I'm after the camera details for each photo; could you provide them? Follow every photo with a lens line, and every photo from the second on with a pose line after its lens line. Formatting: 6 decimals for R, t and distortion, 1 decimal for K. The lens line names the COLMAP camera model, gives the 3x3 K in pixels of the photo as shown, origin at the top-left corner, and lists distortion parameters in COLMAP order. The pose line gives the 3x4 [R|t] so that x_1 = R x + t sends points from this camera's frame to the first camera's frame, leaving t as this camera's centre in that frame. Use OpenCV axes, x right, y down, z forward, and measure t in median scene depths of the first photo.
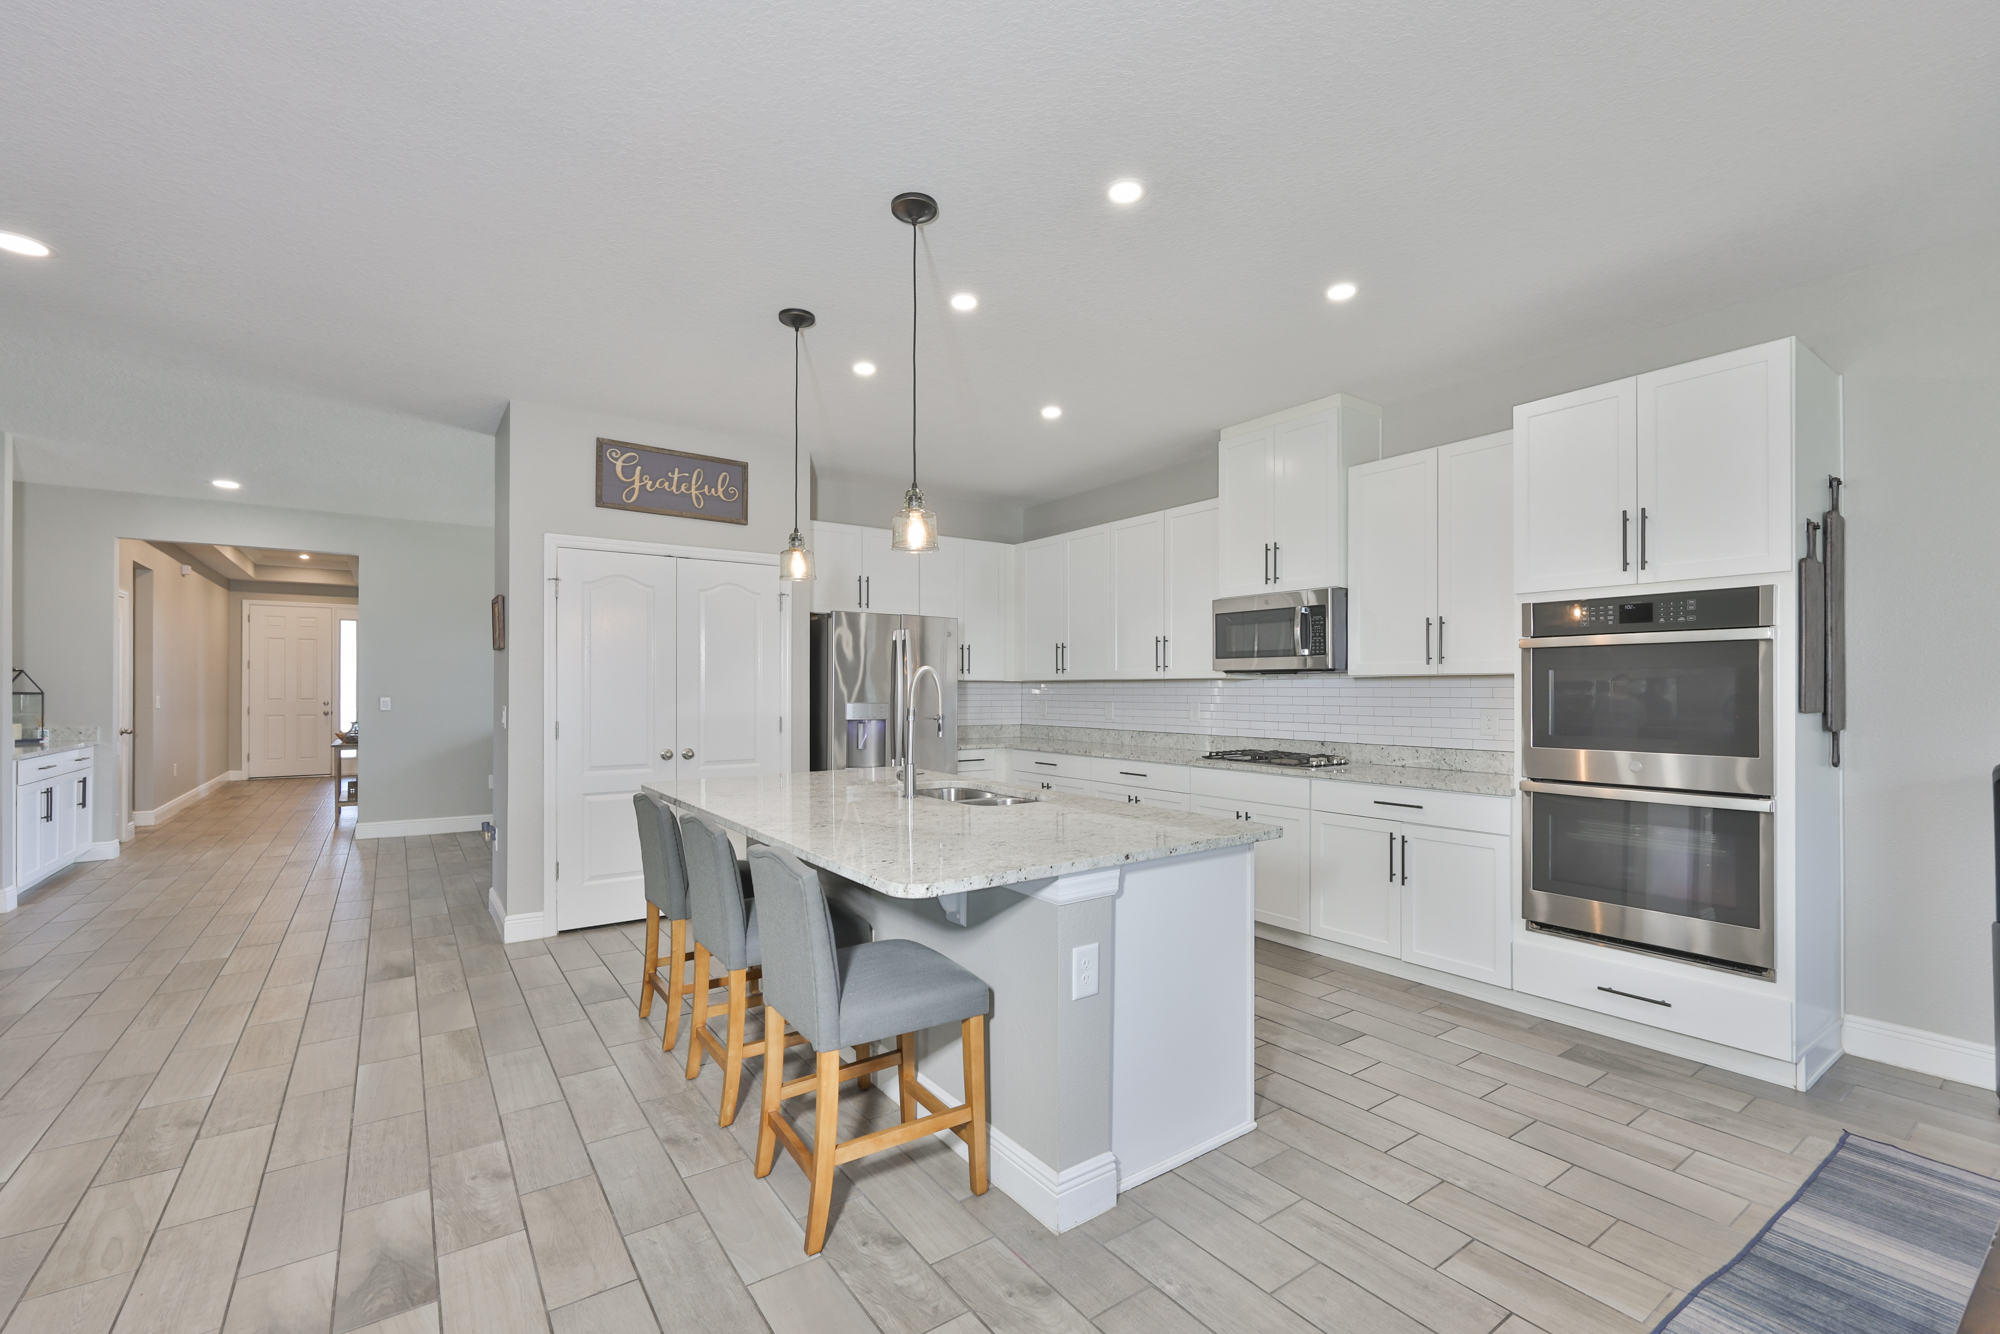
lens RADIAL K [[847.7, 0, 995.3], [0, 847.7, 683.7], [0, 0, 1]] dist [-0.003544, -0.000193]
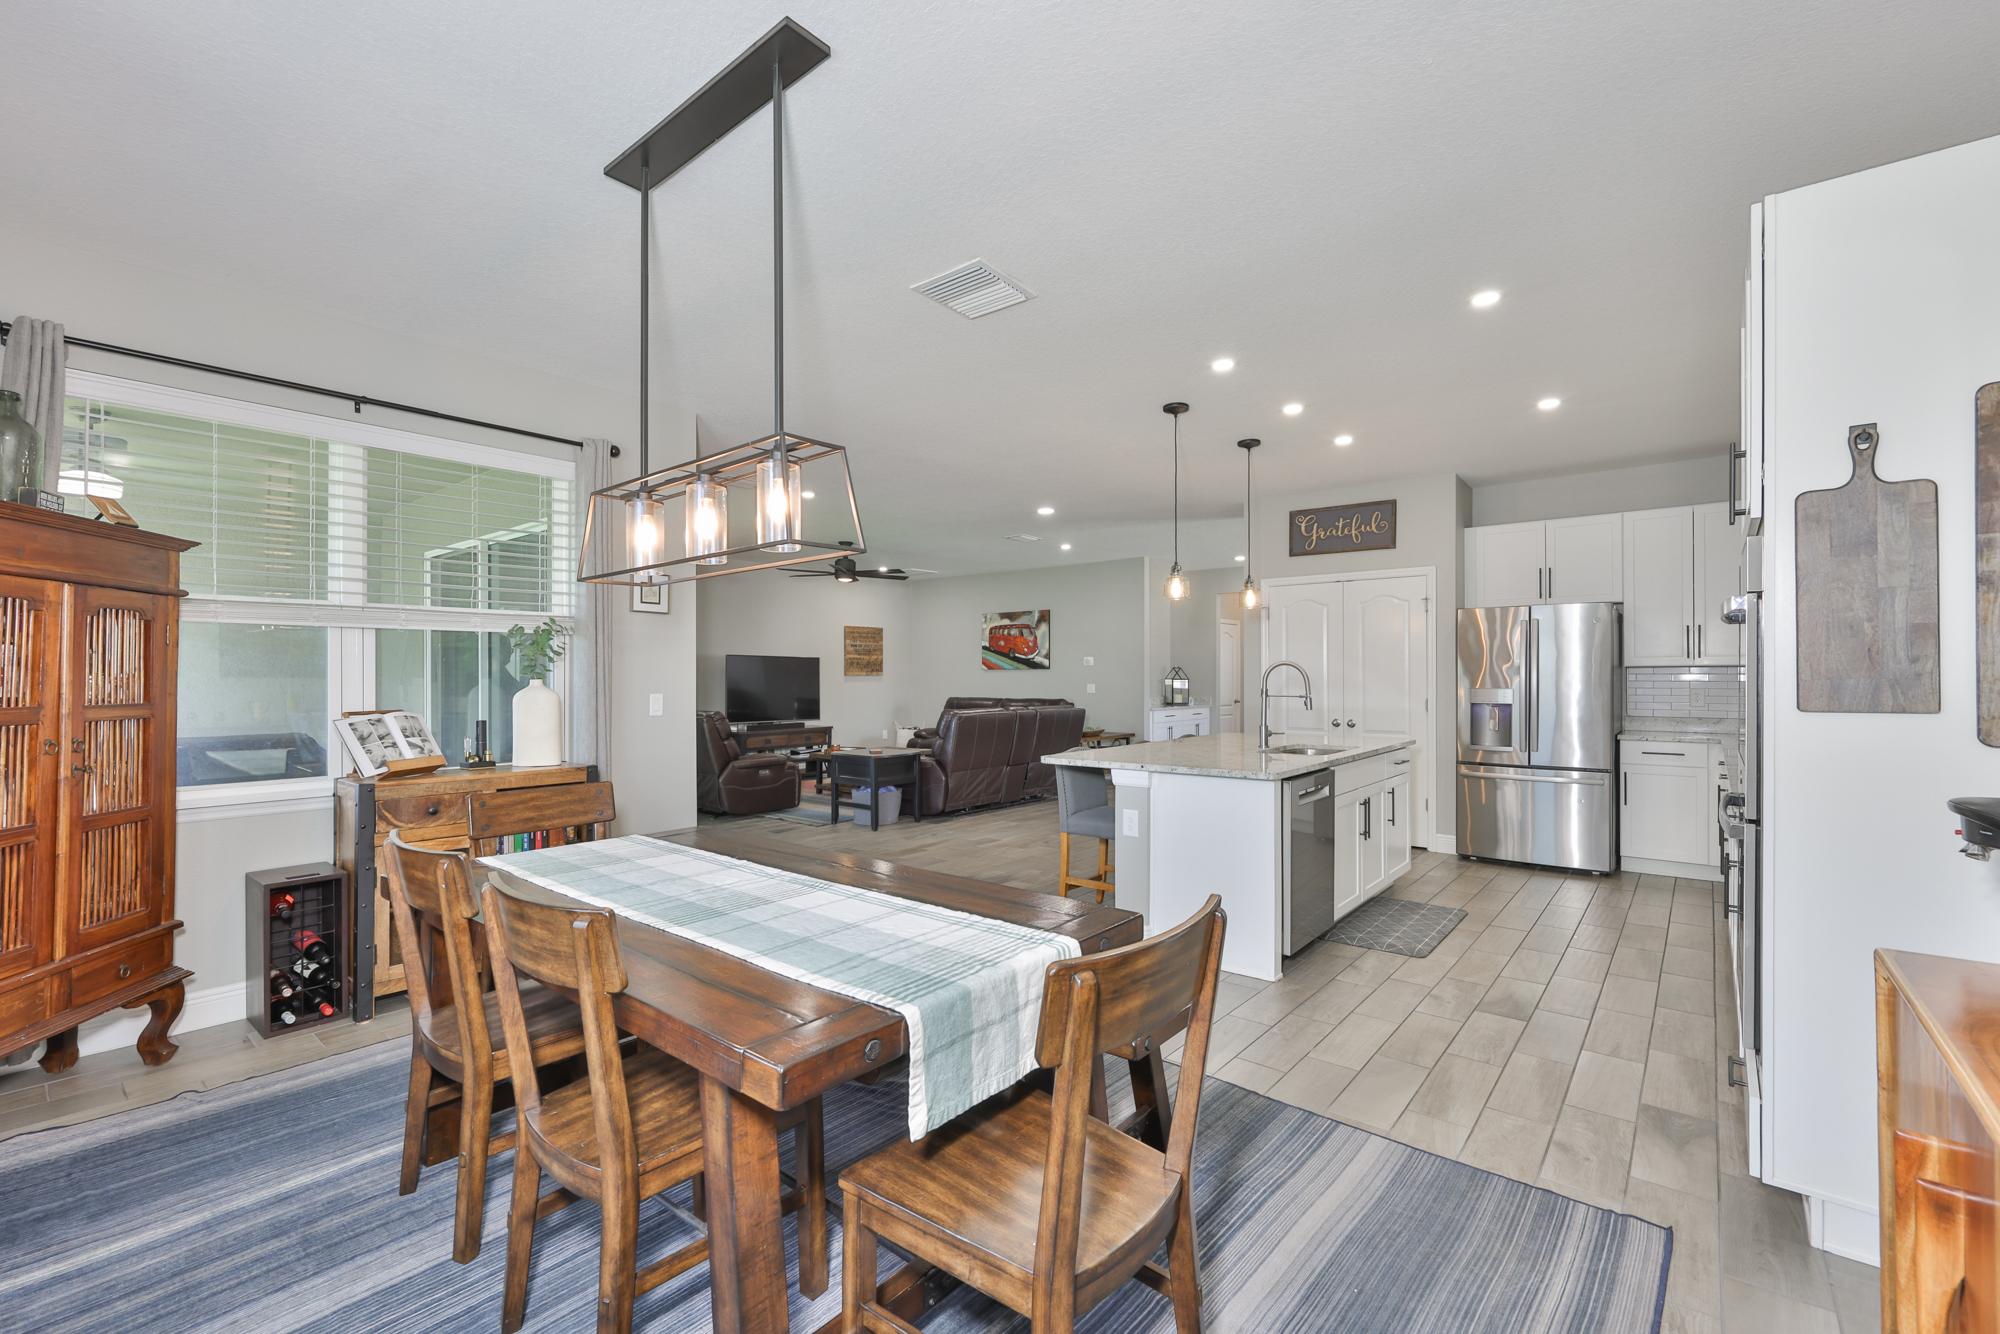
lens RADIAL K [[858.4, 0, 992.2], [0, 858.4, 675.1], [0, 0, 1]] dist [-0.023327, -0.000132]
pose [[0.246825, -0.003996, -0.969052, 0.881738], [0.009261, 0.999956, -0.001764, 0.001127], [0.969016, -0.008539, 0.246851, 0.099038]]
